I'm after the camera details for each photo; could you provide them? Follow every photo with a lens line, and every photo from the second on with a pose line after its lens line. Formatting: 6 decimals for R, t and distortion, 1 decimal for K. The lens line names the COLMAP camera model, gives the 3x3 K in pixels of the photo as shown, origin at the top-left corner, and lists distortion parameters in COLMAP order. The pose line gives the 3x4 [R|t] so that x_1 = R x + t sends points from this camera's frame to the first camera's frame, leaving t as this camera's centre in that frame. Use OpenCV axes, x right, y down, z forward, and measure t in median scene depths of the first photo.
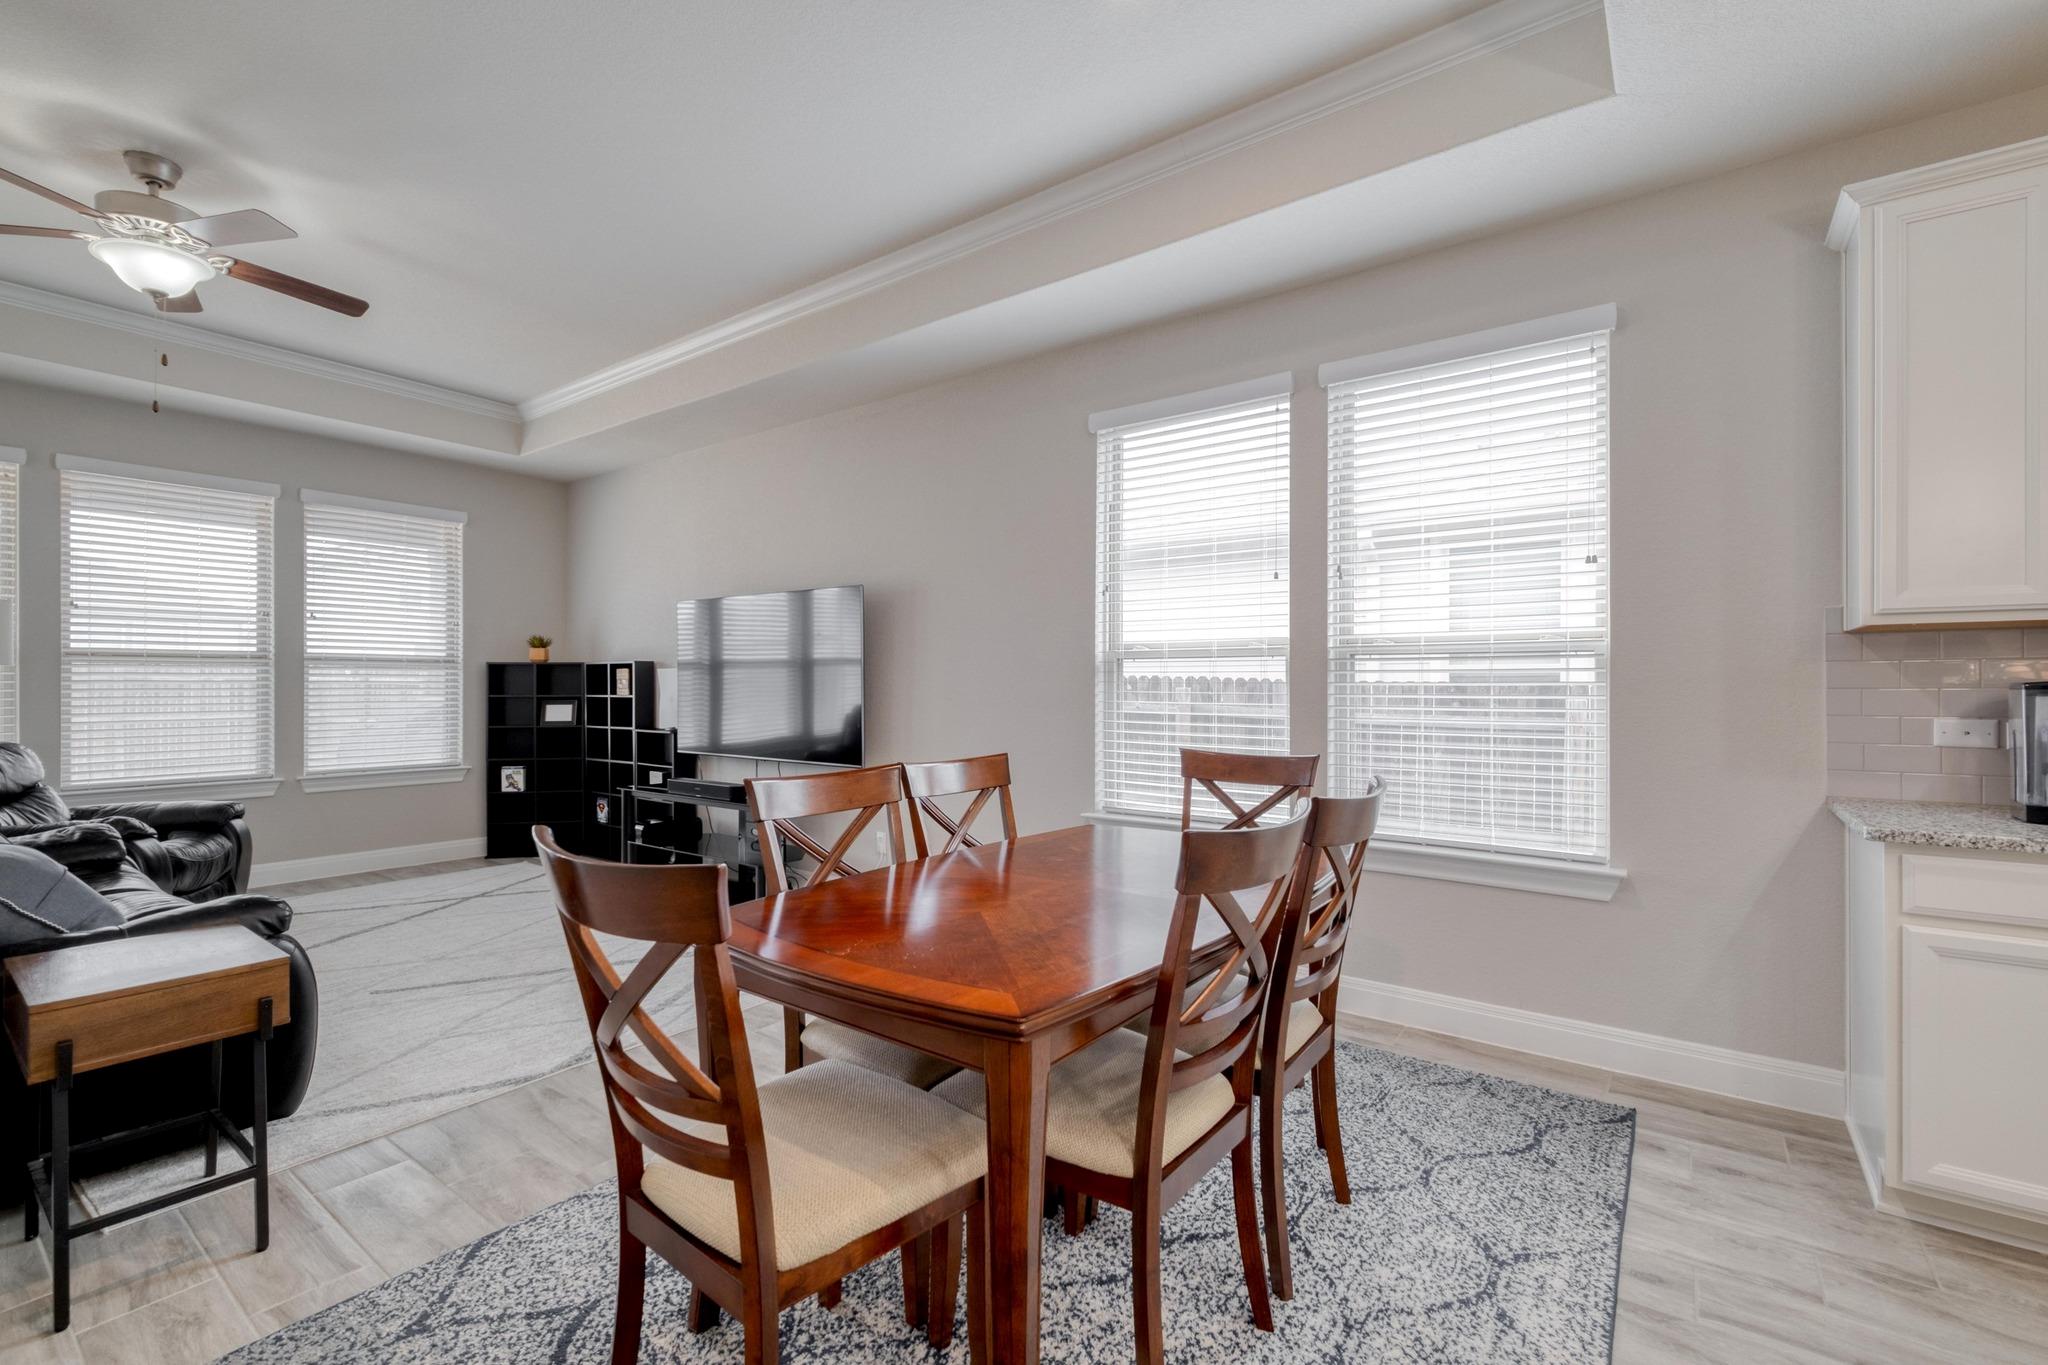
lens RADIAL K [[884.2, 0, 1025.4], [0, 884.2, 680.4], [0, 0, 1]] dist [0.008197, -0.004581]
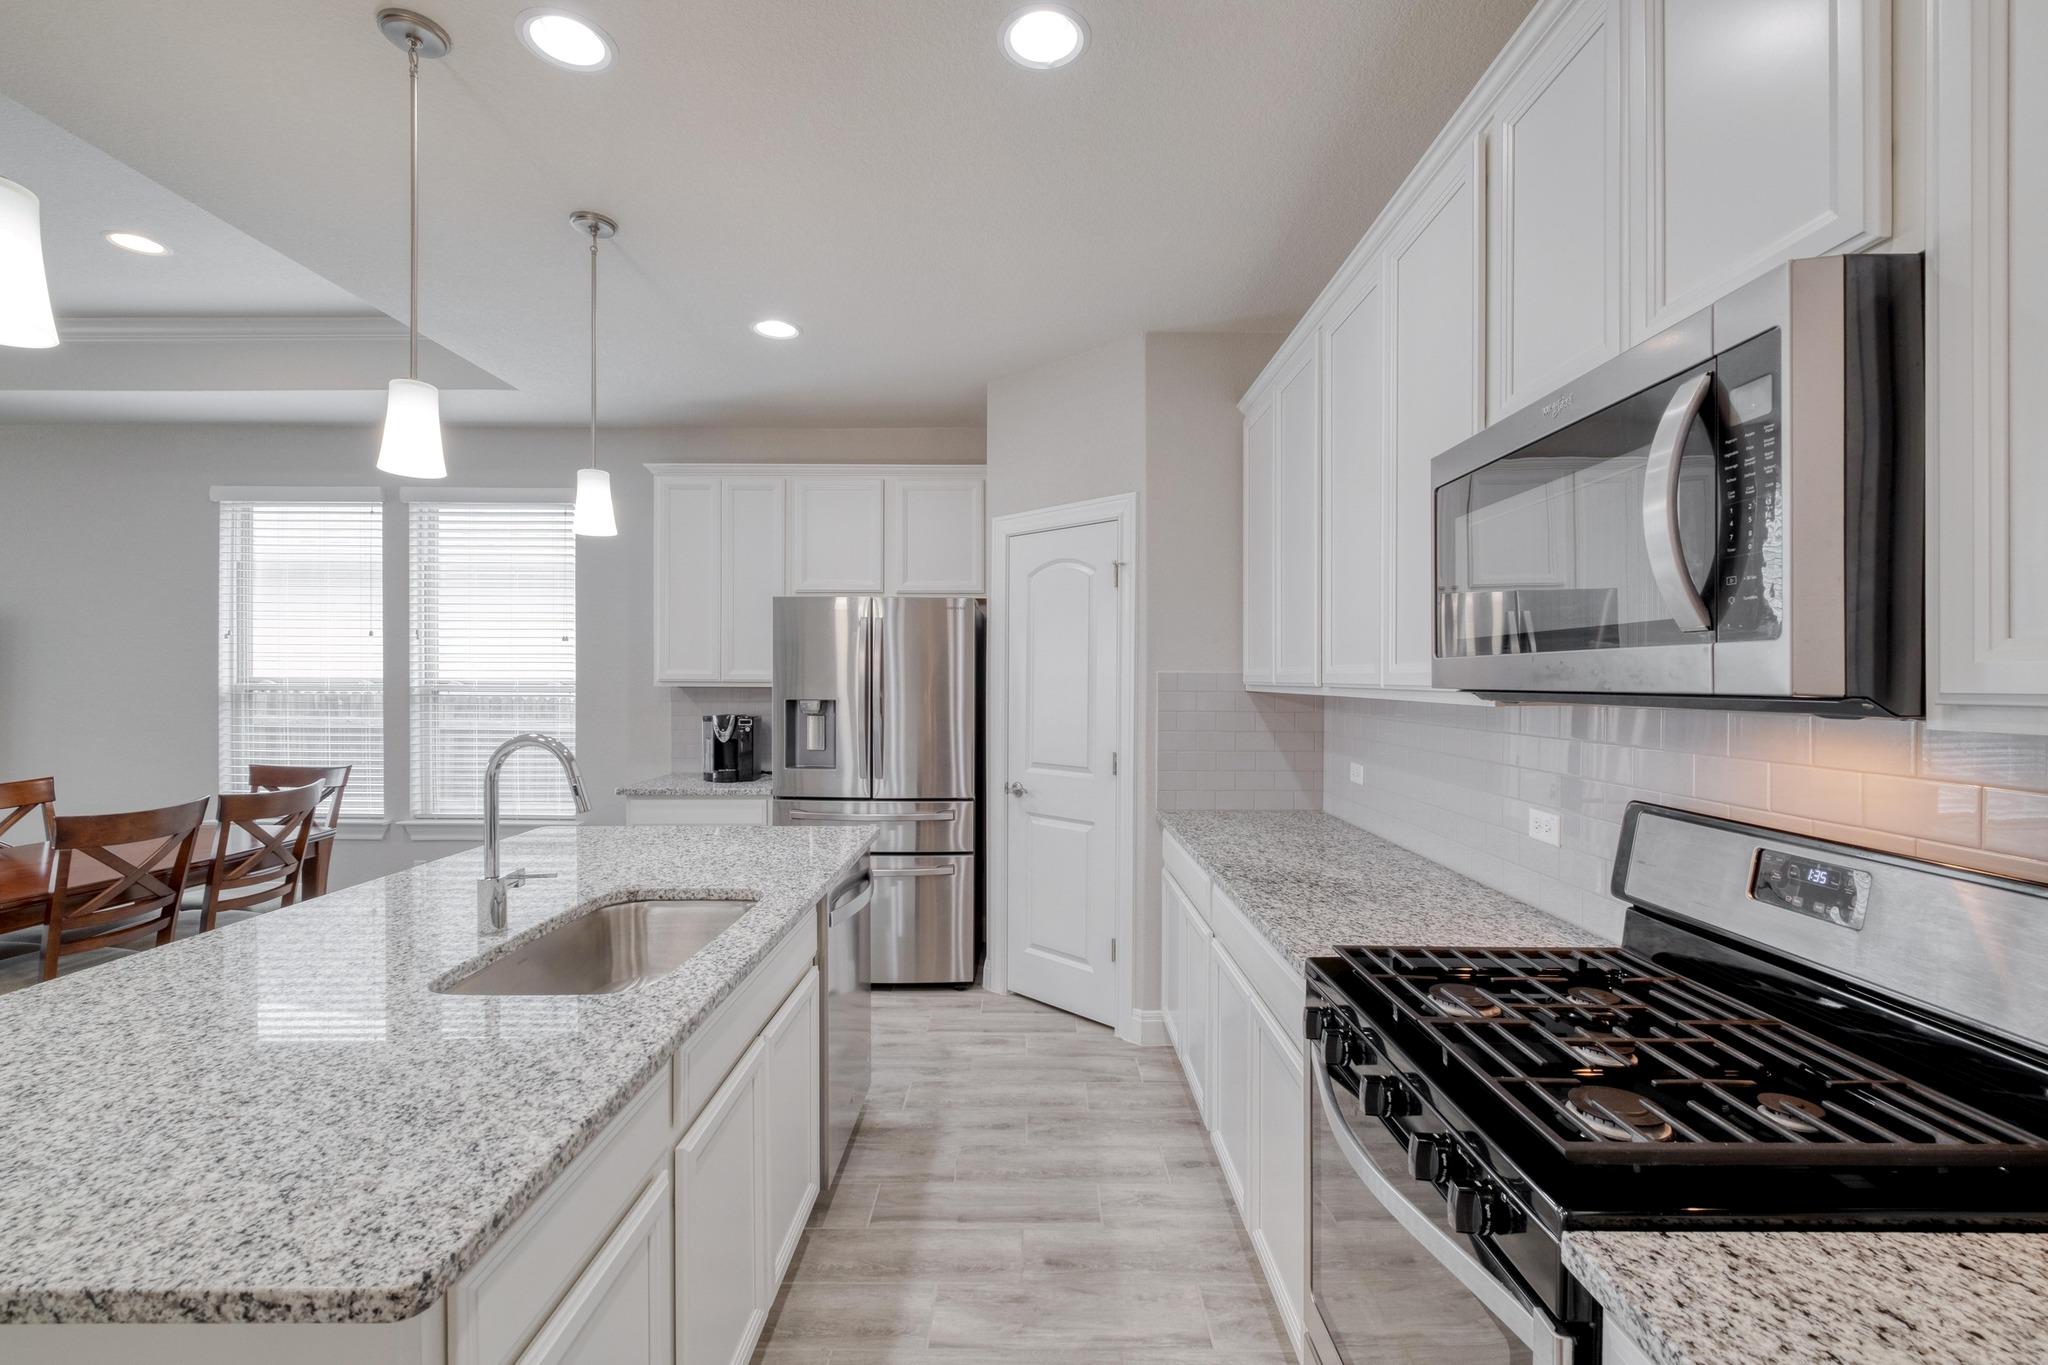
lens RADIAL K [[884.2, 0, 1028.1], [0, 884.2, 685.8], [0, 0, 1]] dist [0.008197, -0.004581]
pose [[0.806772, -0.002815, 0.590856, 0.217191], [-0.006922, 0.999875, 0.014215, -0.047598], [-0.590822, -0.015558, 0.806652, -0.531950]]
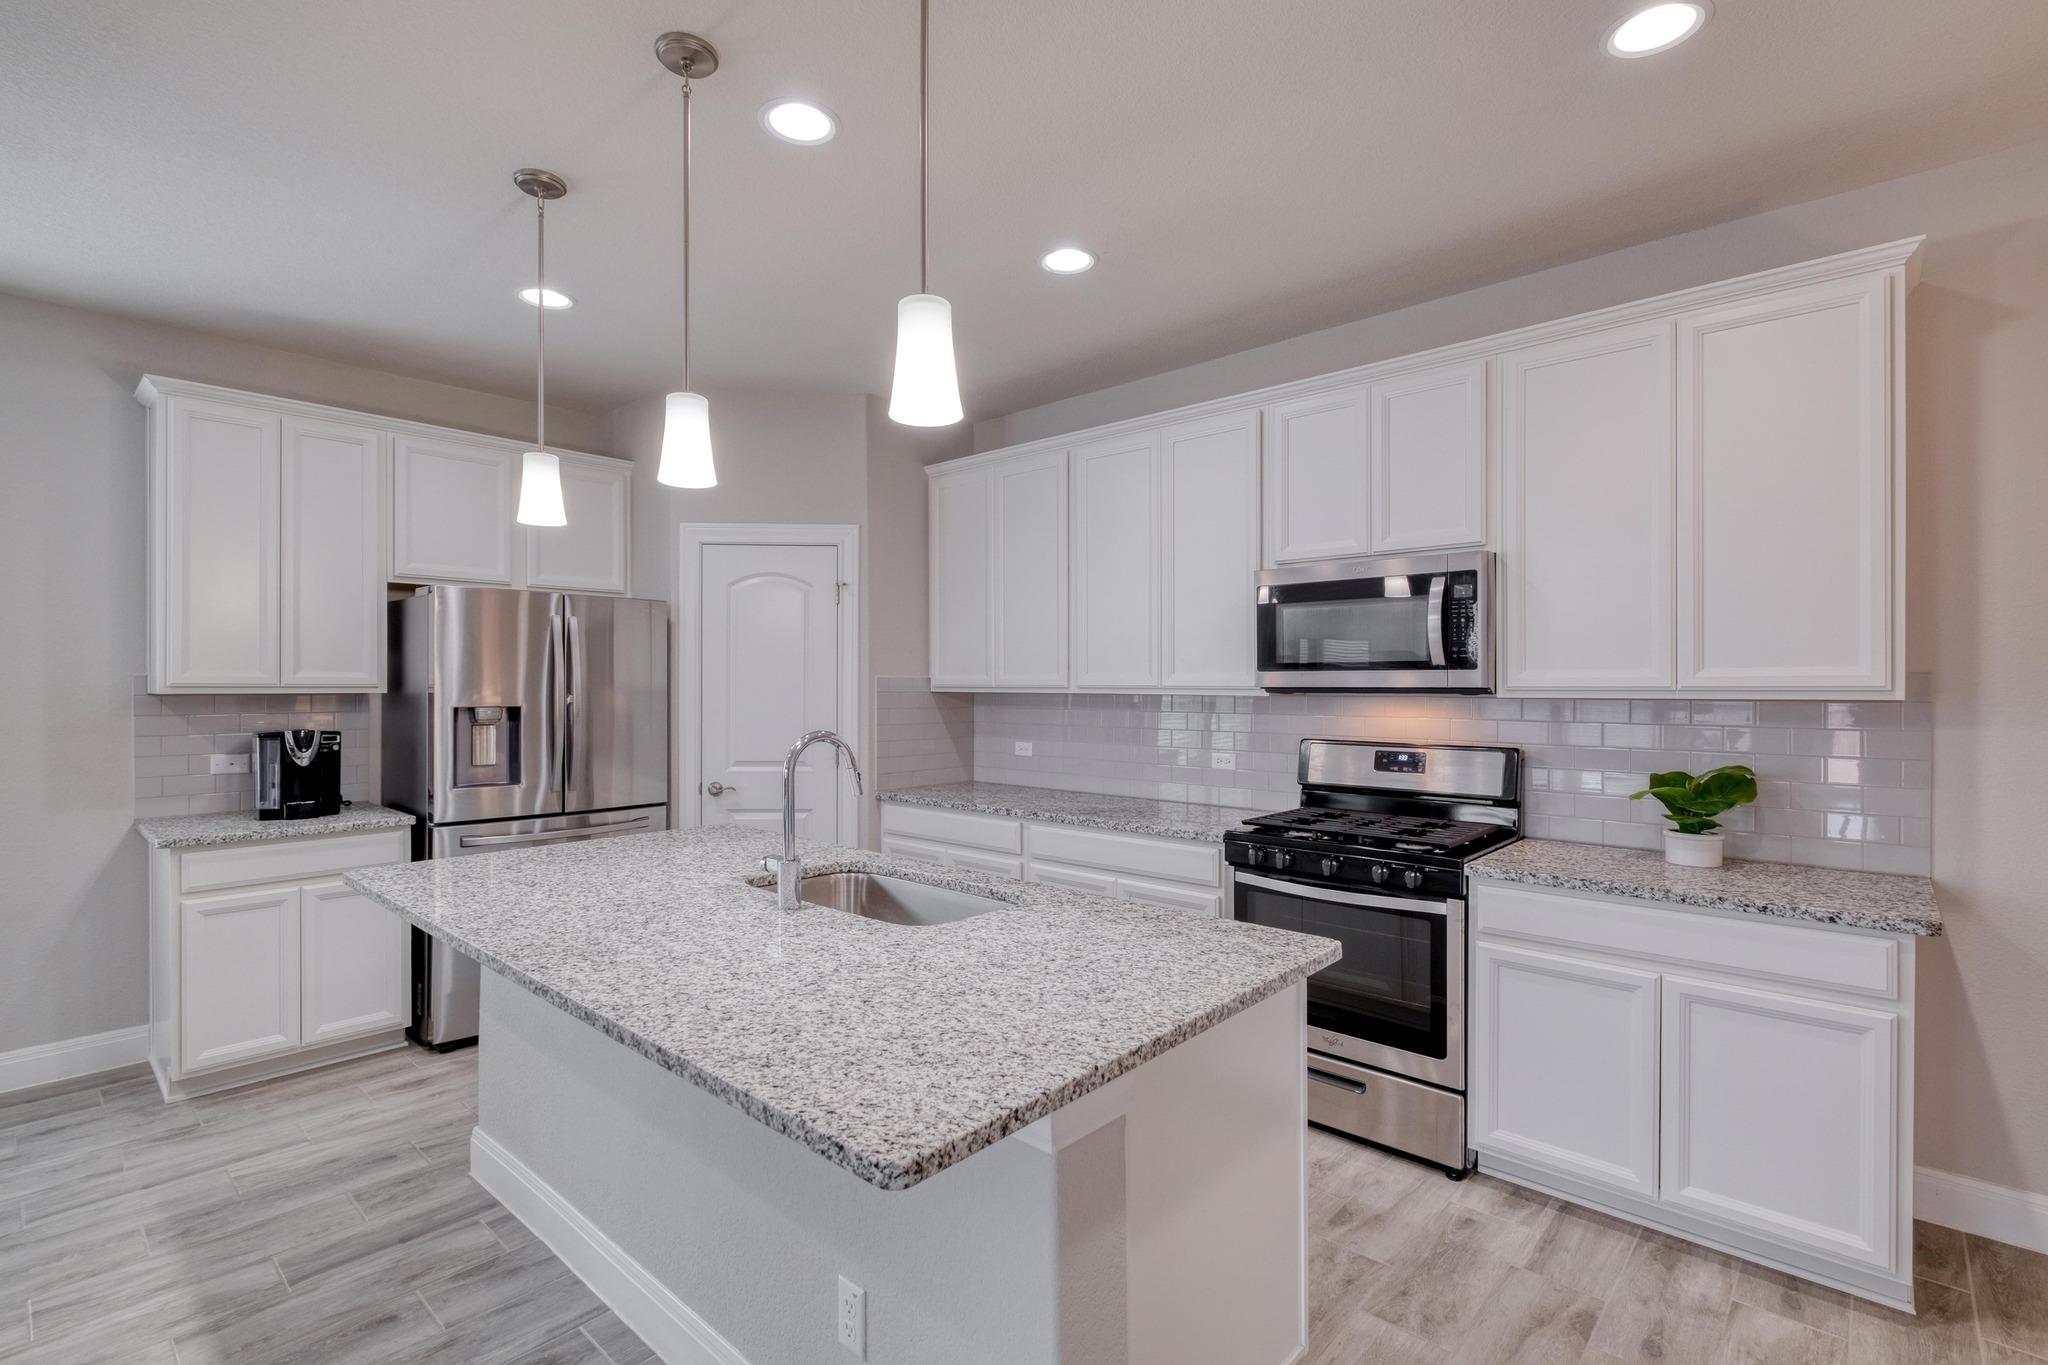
lens RADIAL K [[942.7, 0, 1021.6], [0, 942.7, 690.5], [0, 0, 1]] dist [0.003364, -0.001156]
pose [[0.102333, -0.008019, 0.994718, -0.190720], [-0.008408, 0.999925, 0.008926, -0.045143], [-0.994715, -0.009277, 0.102258, -0.242034]]
